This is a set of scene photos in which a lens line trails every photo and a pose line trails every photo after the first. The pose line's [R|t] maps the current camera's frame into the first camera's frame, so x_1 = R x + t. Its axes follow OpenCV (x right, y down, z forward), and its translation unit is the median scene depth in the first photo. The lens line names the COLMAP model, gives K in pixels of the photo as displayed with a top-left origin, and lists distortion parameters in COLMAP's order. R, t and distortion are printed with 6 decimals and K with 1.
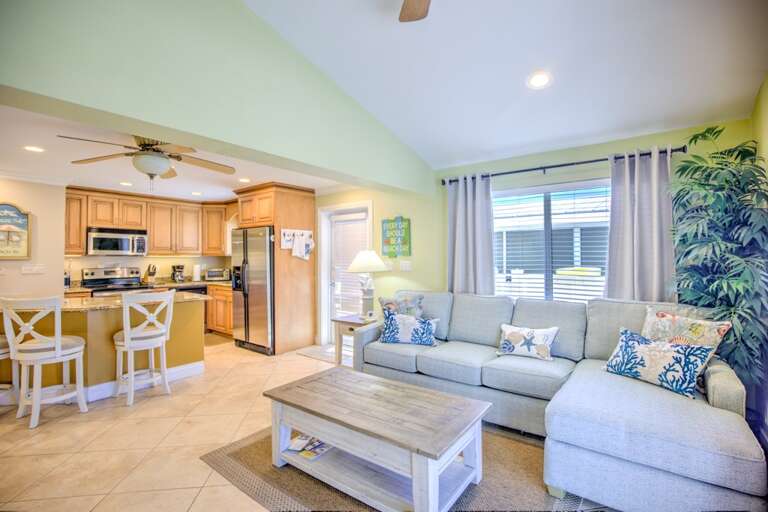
lens RADIAL K [[360.4, 0, 397.0], [0, 360.4, 253.4], [0, 0, 1]] dist [-0.035766, 0.005168]
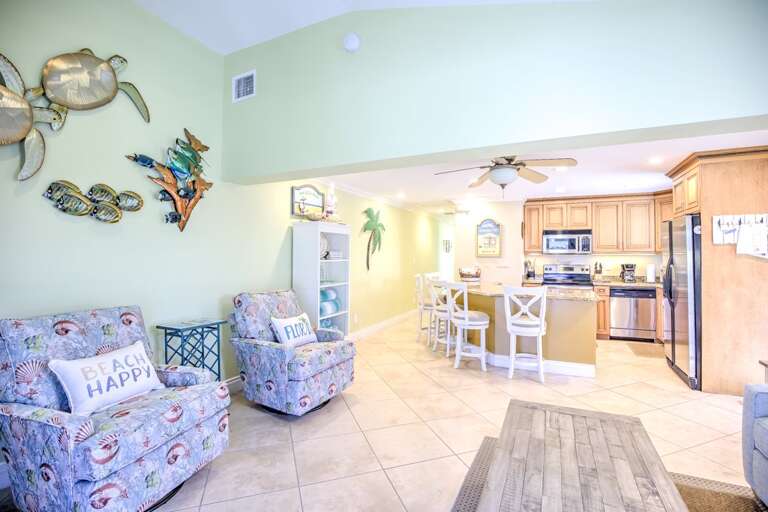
lens RADIAL K [[360.4, 0, 394.2], [0, 360.4, 253.7], [0, 0, 1]] dist [-0.035766, 0.005168]
pose [[0.184653, -0.001782, -0.982802, 0.243122], [0.008217, 0.999966, -0.000269, 0.001385], [0.982769, -0.008026, 0.184662, 0.259204]]
